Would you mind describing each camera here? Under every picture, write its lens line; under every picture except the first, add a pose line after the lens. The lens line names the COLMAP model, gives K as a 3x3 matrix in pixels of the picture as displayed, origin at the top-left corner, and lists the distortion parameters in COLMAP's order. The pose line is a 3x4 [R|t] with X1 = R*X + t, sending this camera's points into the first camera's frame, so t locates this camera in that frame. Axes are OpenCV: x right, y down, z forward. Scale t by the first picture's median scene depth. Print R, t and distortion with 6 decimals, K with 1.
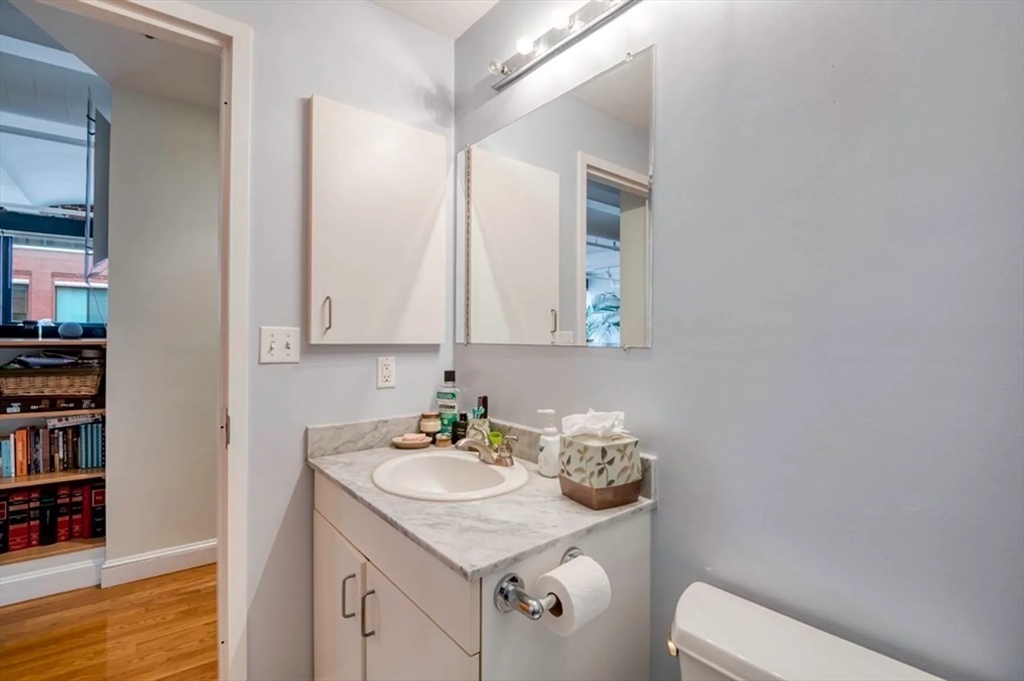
lens RADIAL K [[463.4, 0, 515.0], [0, 463.4, 336.7], [0, 0, 1]] dist [0.003082, -0.022495]
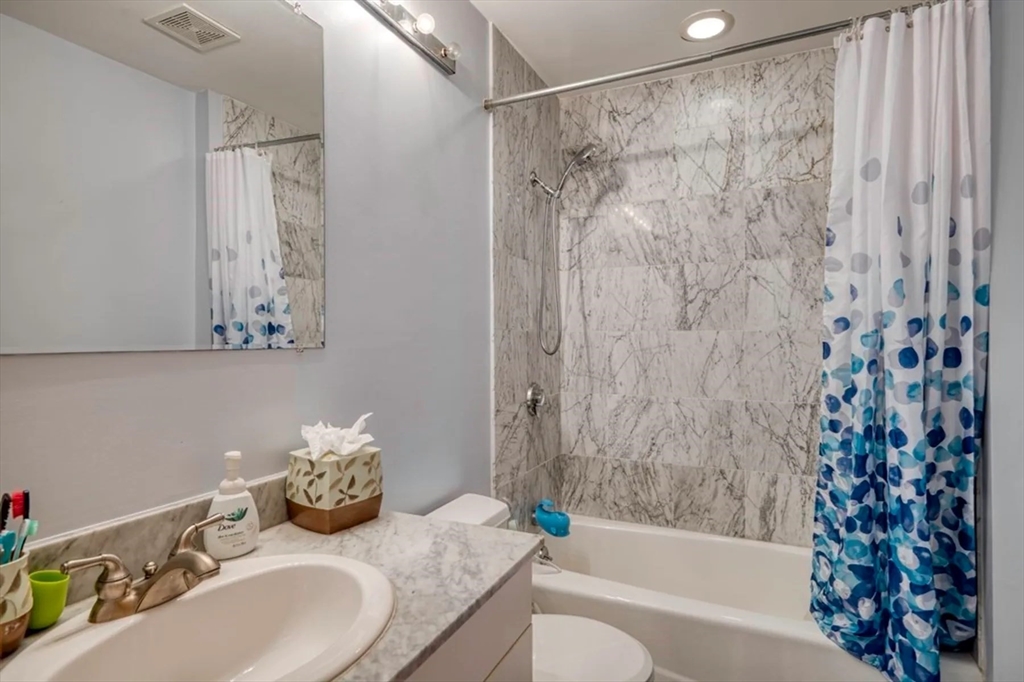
lens RADIAL K [[557.6, 0, 522.8], [0, 557.6, 336.3], [0, 0, 1]] dist [0.021263, -0.016140]
pose [[-0.454439, -0.001875, 0.890776, -0.961519], [-0.001412, 0.999998, 0.001384, -0.001267], [-0.890777, -0.000629, -0.454440, 1.219545]]
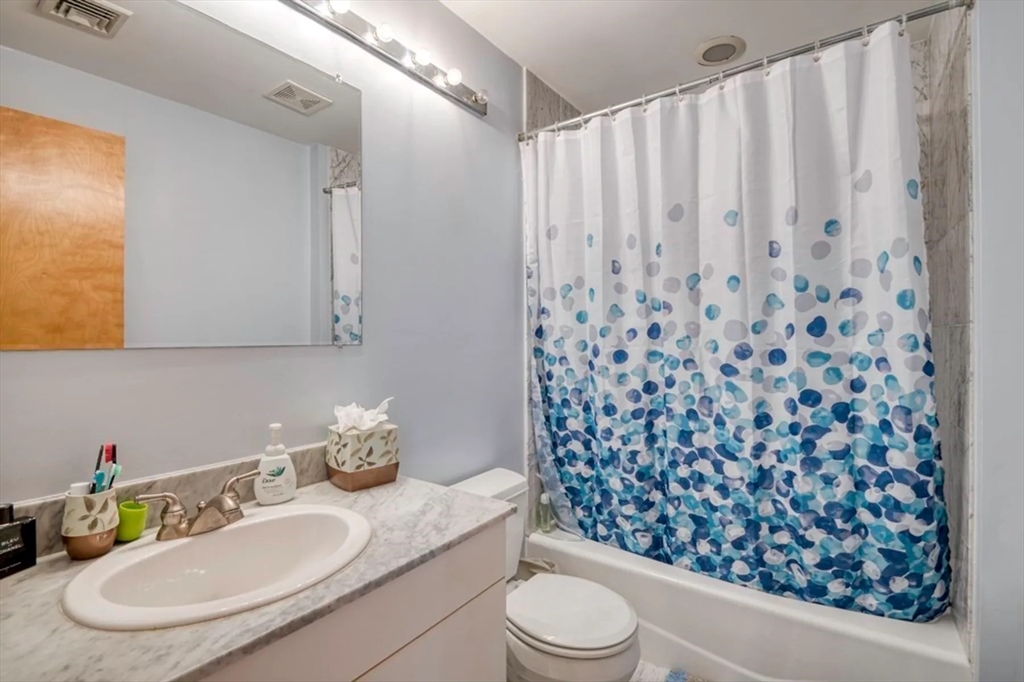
lens RADIAL K [[486.7, 0, 516.9], [0, 486.7, 336.4], [0, 0, 1]] dist [0.022034, -0.031407]
pose [[-0.270194, -0.003520, 0.962799, -1.081986], [0.000384, 0.999993, 0.003764, -0.002181], [-0.962806, 0.001387, -0.270191, 1.005067]]
